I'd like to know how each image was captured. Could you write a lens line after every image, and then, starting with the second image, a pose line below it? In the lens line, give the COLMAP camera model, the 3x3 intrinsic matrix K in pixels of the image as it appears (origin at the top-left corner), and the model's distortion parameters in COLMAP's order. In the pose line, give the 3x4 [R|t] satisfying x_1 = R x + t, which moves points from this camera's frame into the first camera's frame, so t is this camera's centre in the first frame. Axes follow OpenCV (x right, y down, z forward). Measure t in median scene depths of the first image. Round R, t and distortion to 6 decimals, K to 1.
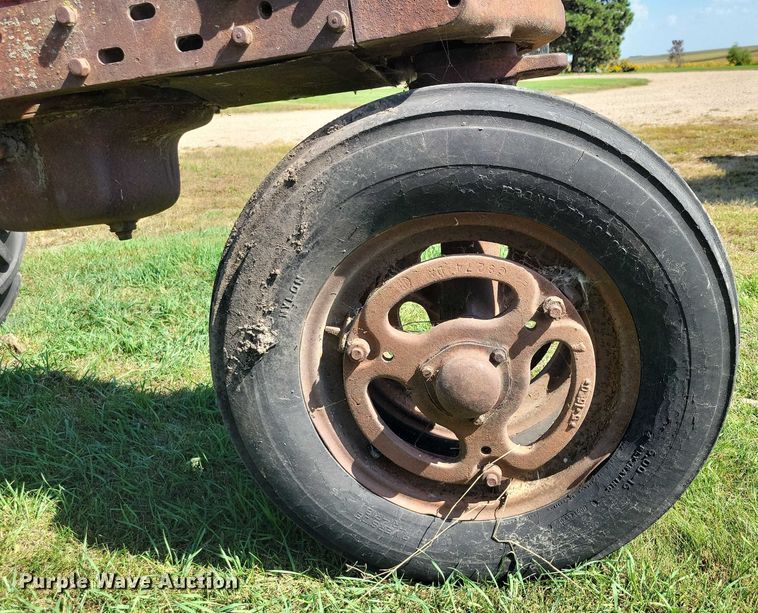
lens RADIAL K [[680.4, 0, 444.3], [0, 680.4, 319.7], [0, 0, 1]] dist [0.040908, -0.027798]
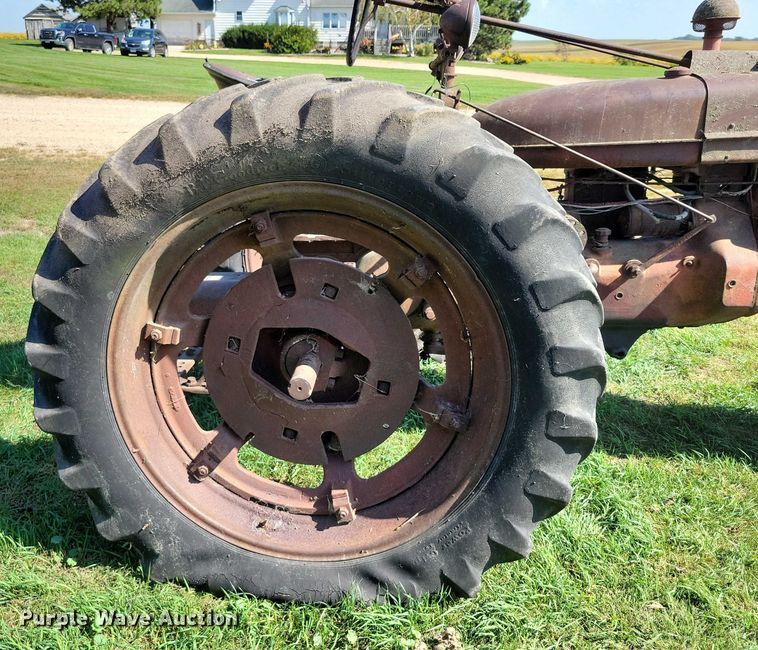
lens RADIAL K [[710.7, 0, 303.3], [0, 710.7, 336.7], [0, 0, 1]] dist [0.026003, 0.000000]
pose [[0.996317, 0.074962, 0.041639, -2.602103], [-0.077069, 0.995693, 0.051538, -0.162251], [-0.037596, -0.054557, 0.997803, -1.395068]]
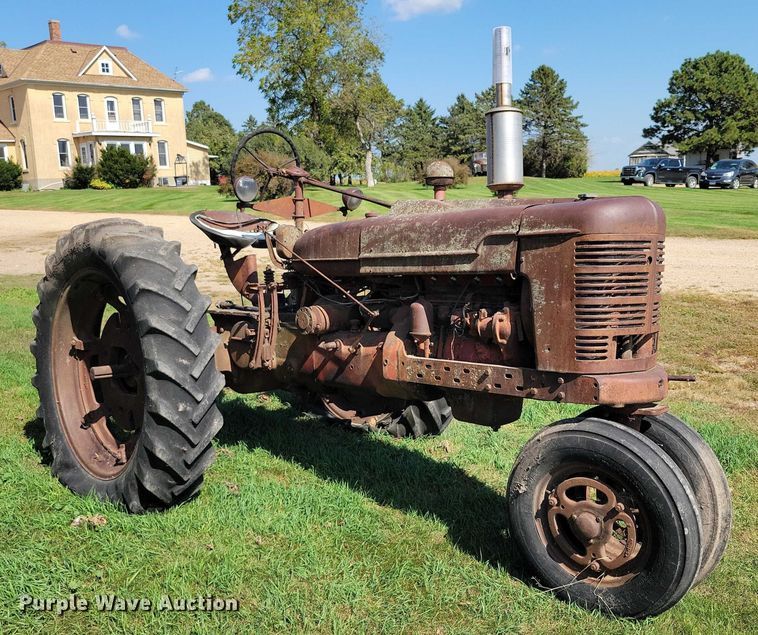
lens RADIAL K [[807.7, 0, 383.2], [0, 807.7, 312.3], [0, 0, 1]] dist [0.032518, 0.000000]
pose [[0.785355, 0.147577, -0.601197, 1.115169], [-0.230685, 0.970987, -0.062998, -0.313460], [0.574458, 0.188163, 0.796613, -2.014165]]
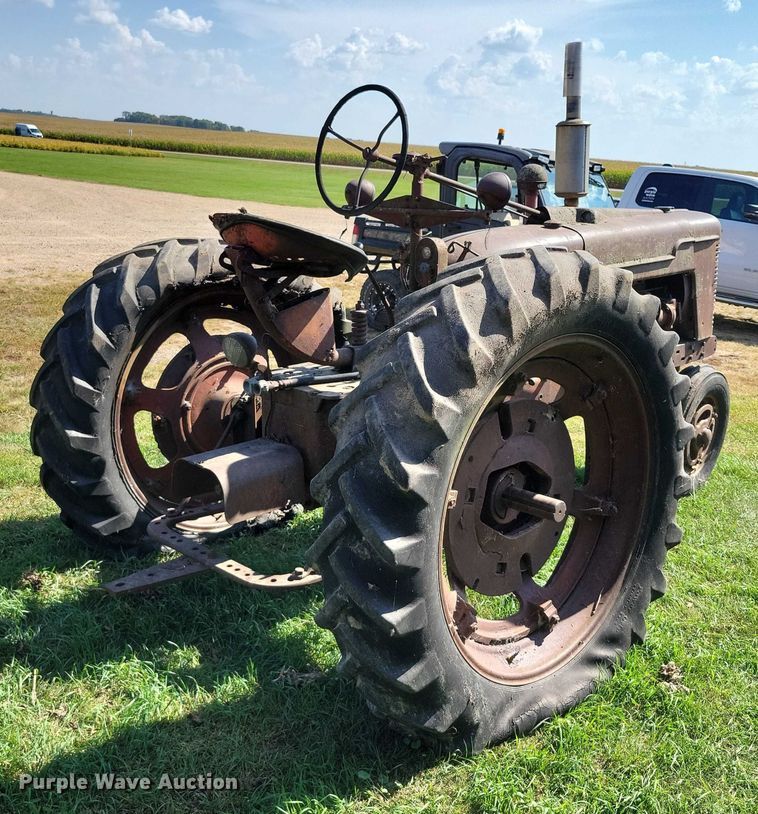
lens RADIAL K [[949.5, 0, 390.8], [0, 949.5, 392.6], [0, 0, 1]] dist [0.028731, 0.000000]
pose [[0.598104, -0.073610, 0.798030, -5.126251], [0.142083, 0.989738, -0.015195, -0.313442], [-0.788723, 0.122475, 0.602425, -0.880685]]
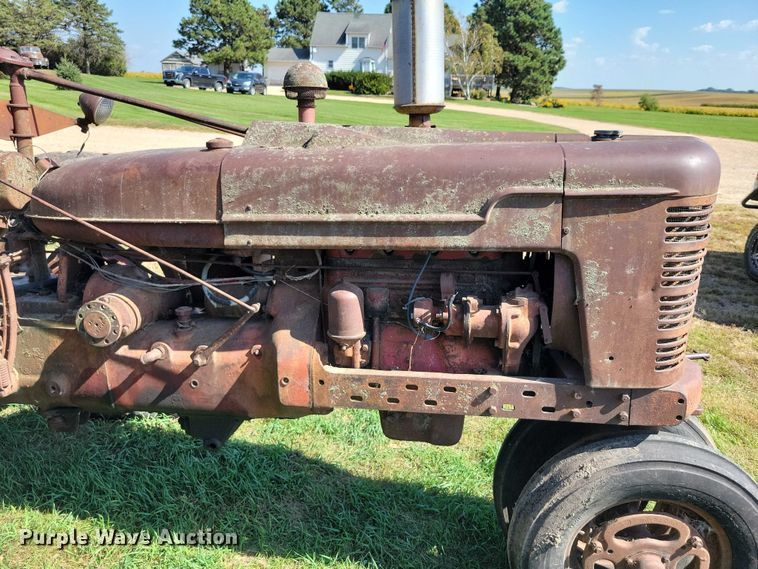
lens RADIAL K [[588.1, 0, 386.6], [0, 588.1, 275.0], [0, 0, 1]] dist [0.034557, -0.022997]
pose [[0.994025, 0.107292, 0.020088, -0.837613], [-0.106736, 0.993922, -0.026950, -0.625317], [-0.022857, 0.024645, 0.999435, -0.777049]]
